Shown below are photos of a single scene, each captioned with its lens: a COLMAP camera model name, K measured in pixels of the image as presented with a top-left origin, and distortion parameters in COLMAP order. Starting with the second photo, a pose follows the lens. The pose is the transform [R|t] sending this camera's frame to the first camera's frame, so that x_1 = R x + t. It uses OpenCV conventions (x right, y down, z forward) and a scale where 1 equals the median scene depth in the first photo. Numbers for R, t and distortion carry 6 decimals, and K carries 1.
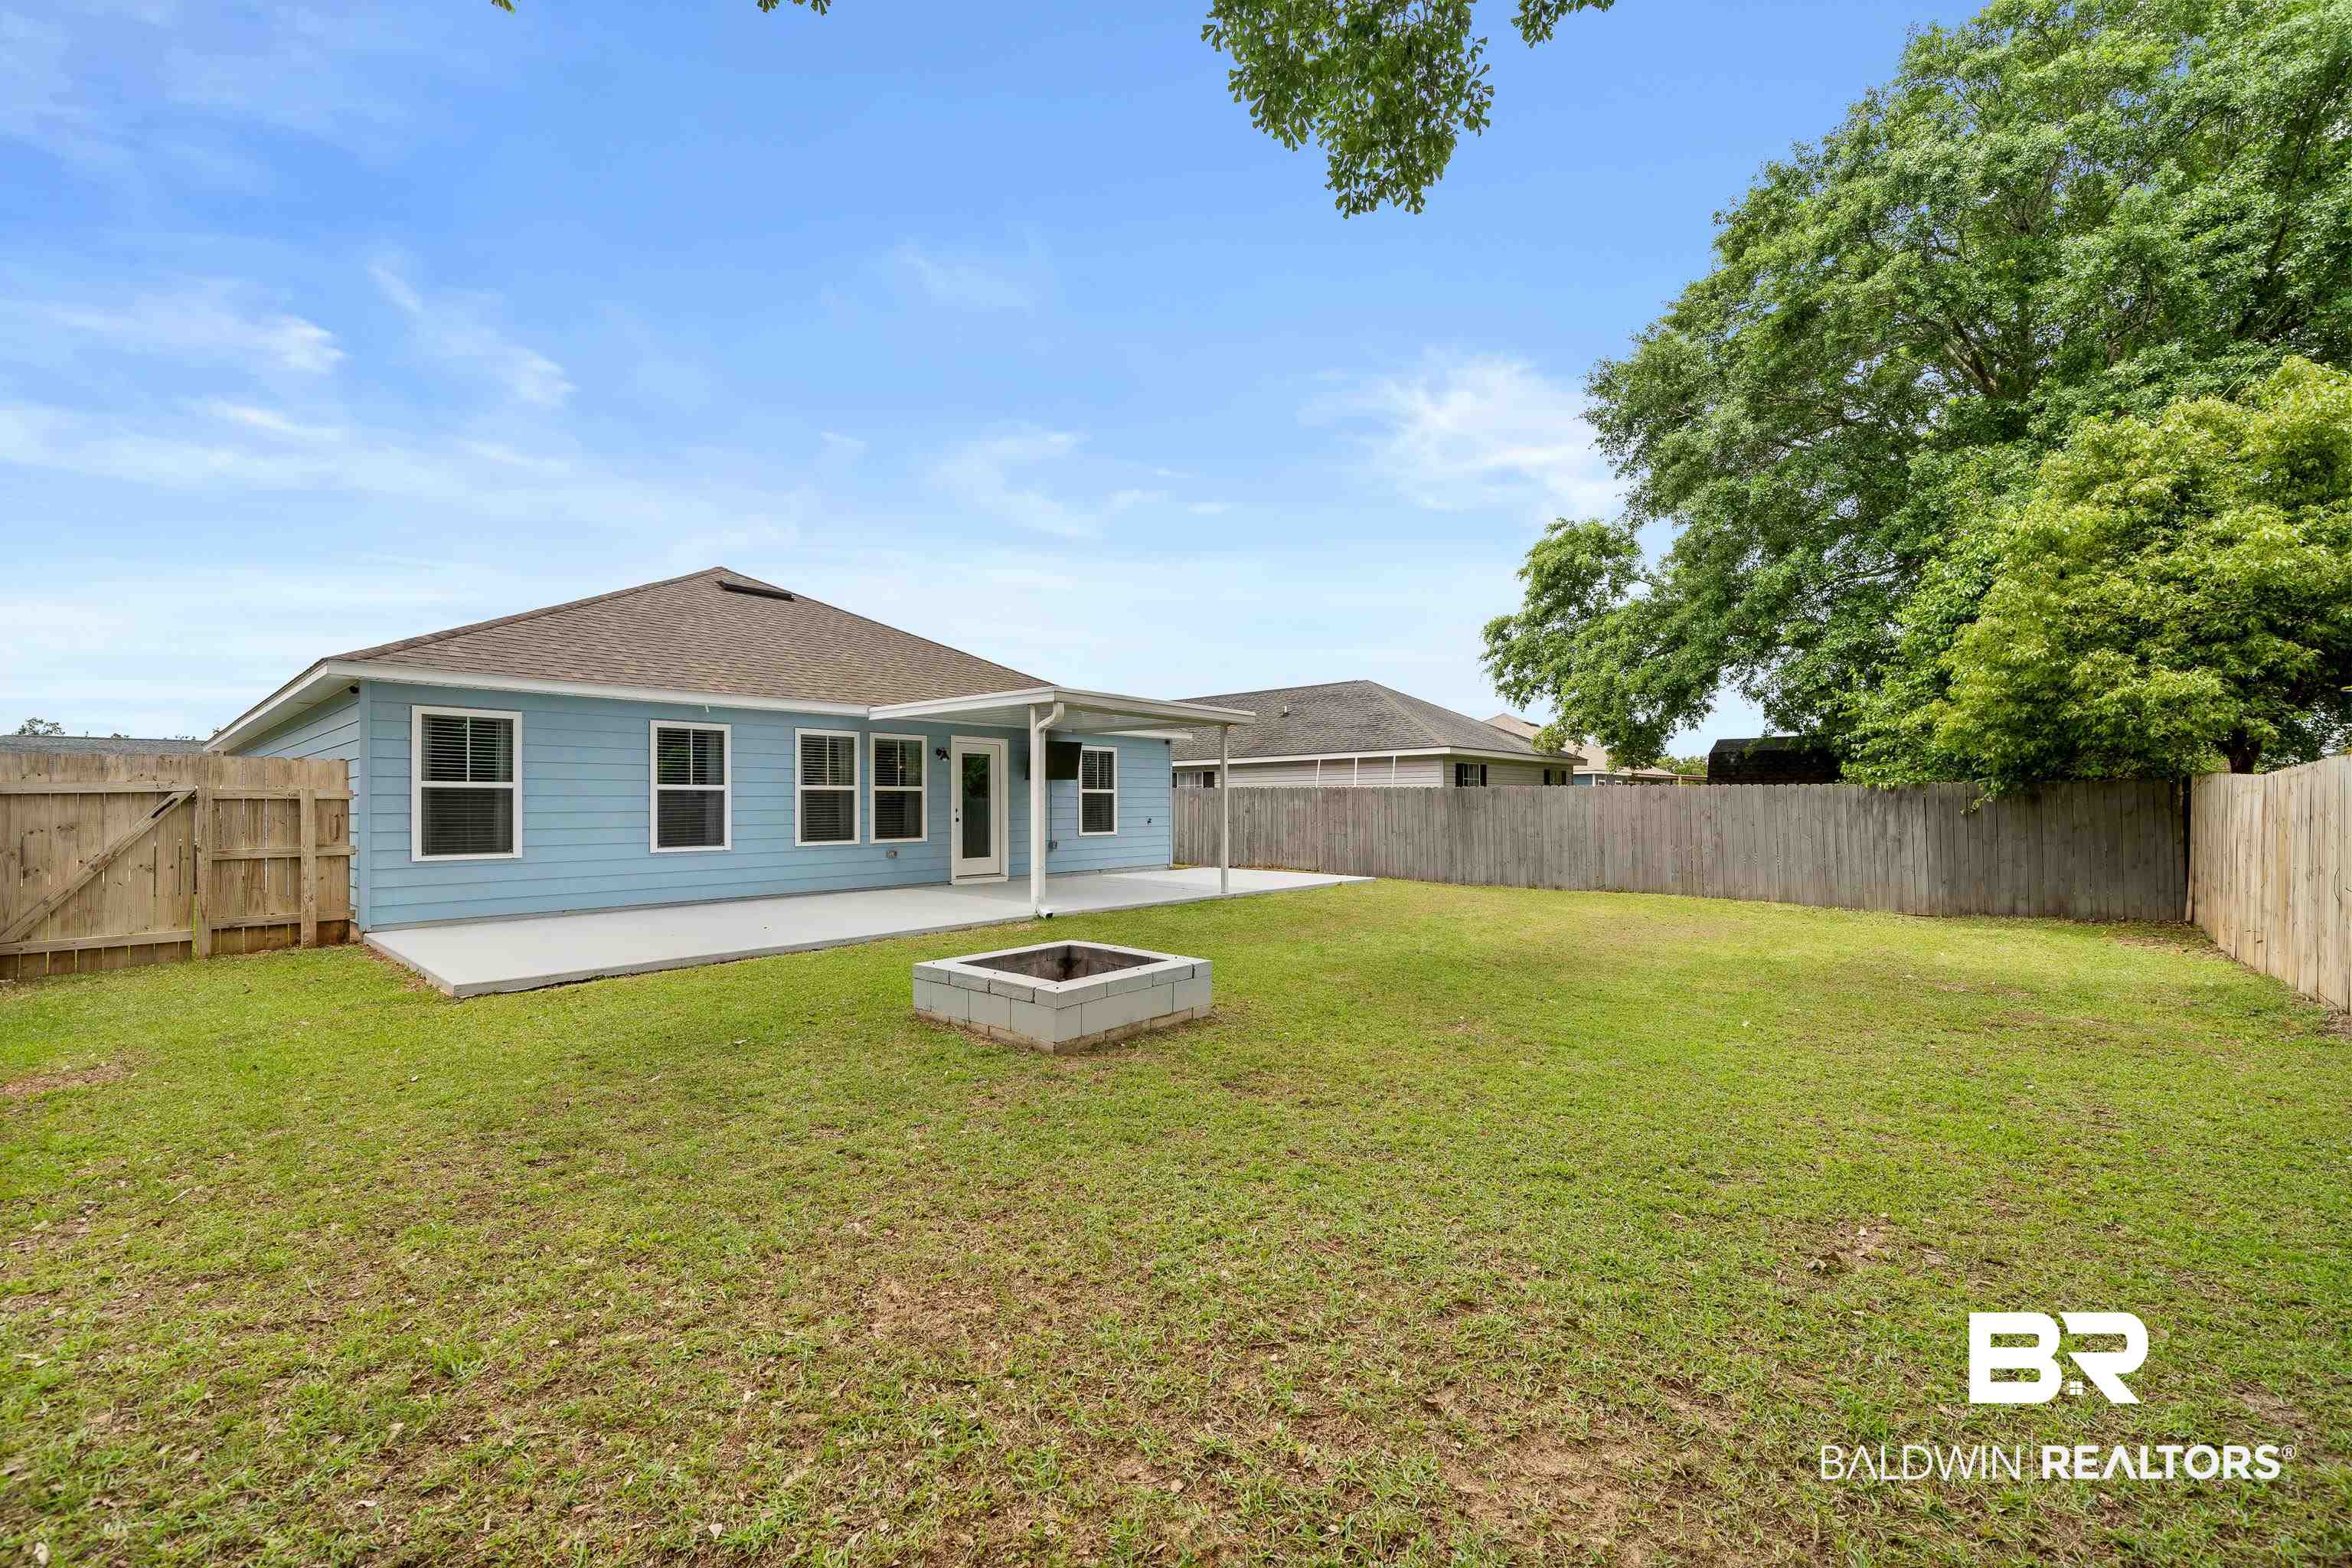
lens RADIAL K [[965.9, 0, 1172.1], [0, 965.9, 802.0], [0, 0, 1]] dist [0.000525, -0.001435]
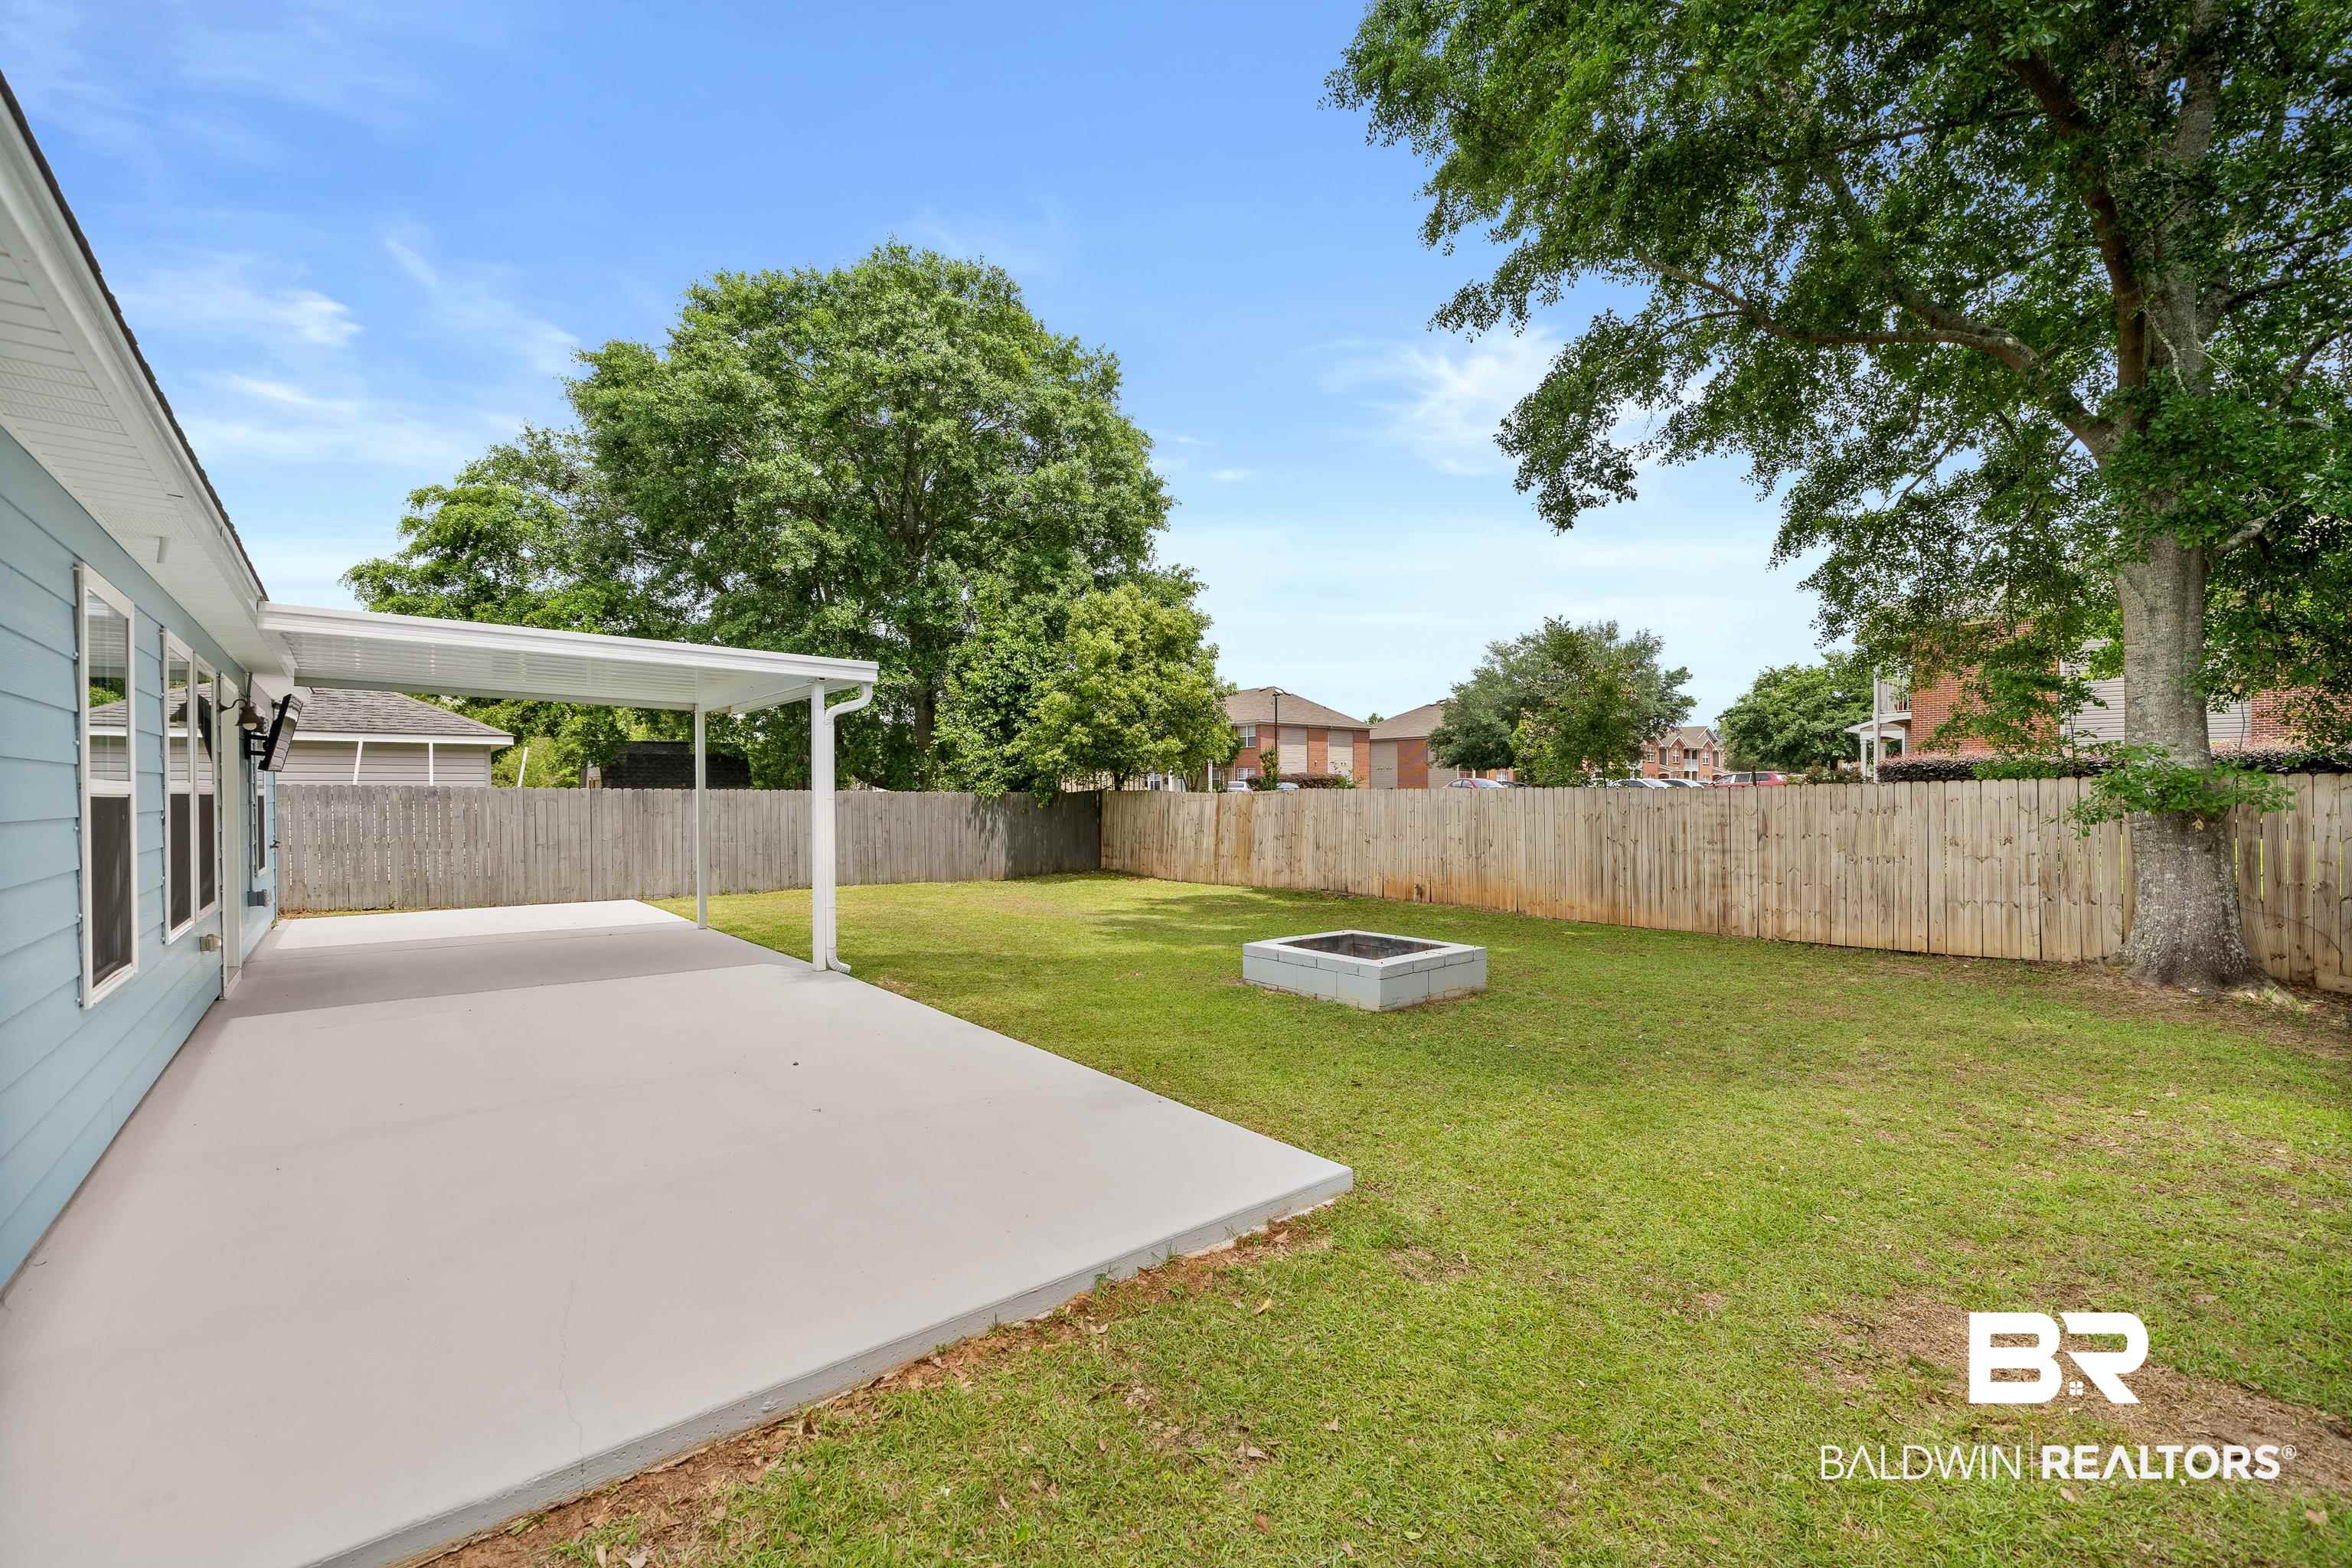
lens RADIAL K [[965.9, 0, 1168.9], [0, 965.9, 790.0], [0, 0, 1]] dist [0.000525, -0.001435]
pose [[0.139743, 0.009105, 0.990146, -0.656747], [-0.001357, 0.999959, -0.009004, -0.009747], [-0.990187, -0.000086, 0.139749, 0.527254]]
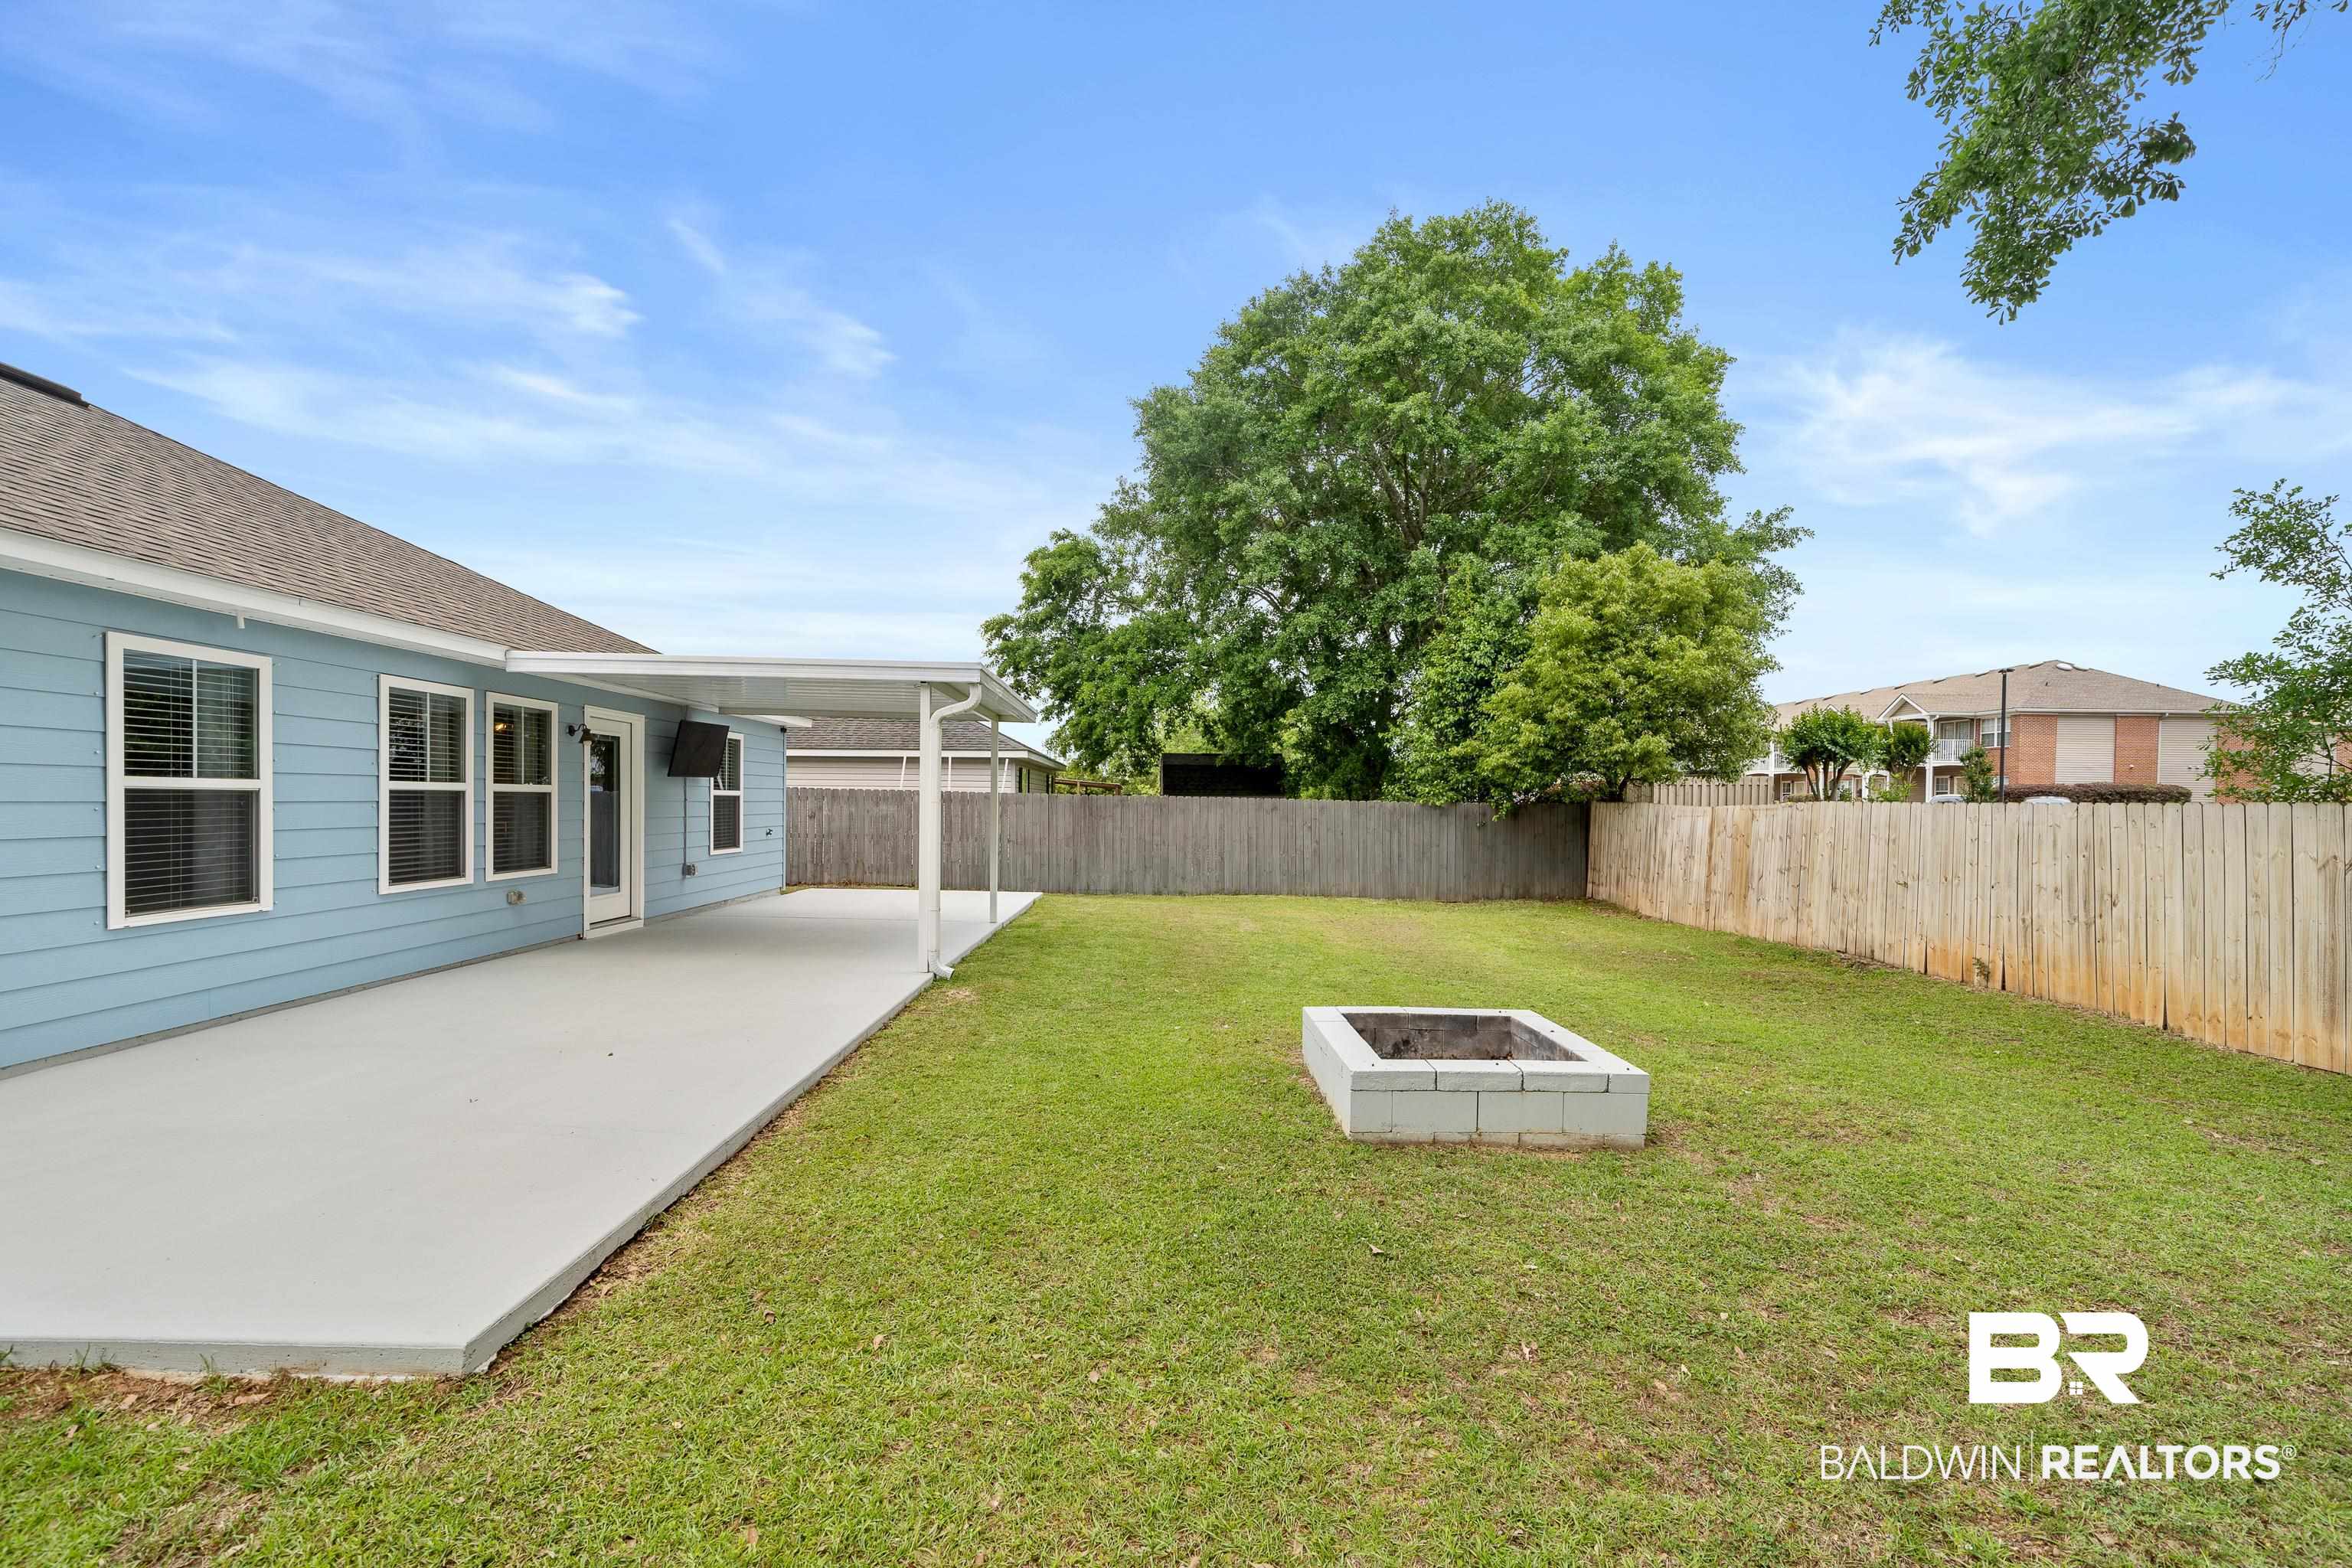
lens RADIAL K [[965.9, 0, 1178.2], [0, 965.9, 821.2], [0, 0, 1]] dist [0.000525, -0.001435]
pose [[0.734499, 0.000200, 0.678610, -0.394130], [-0.017829, 0.999660, 0.019004, -0.012054], [-0.678376, -0.026057, 0.734253, 0.278402]]
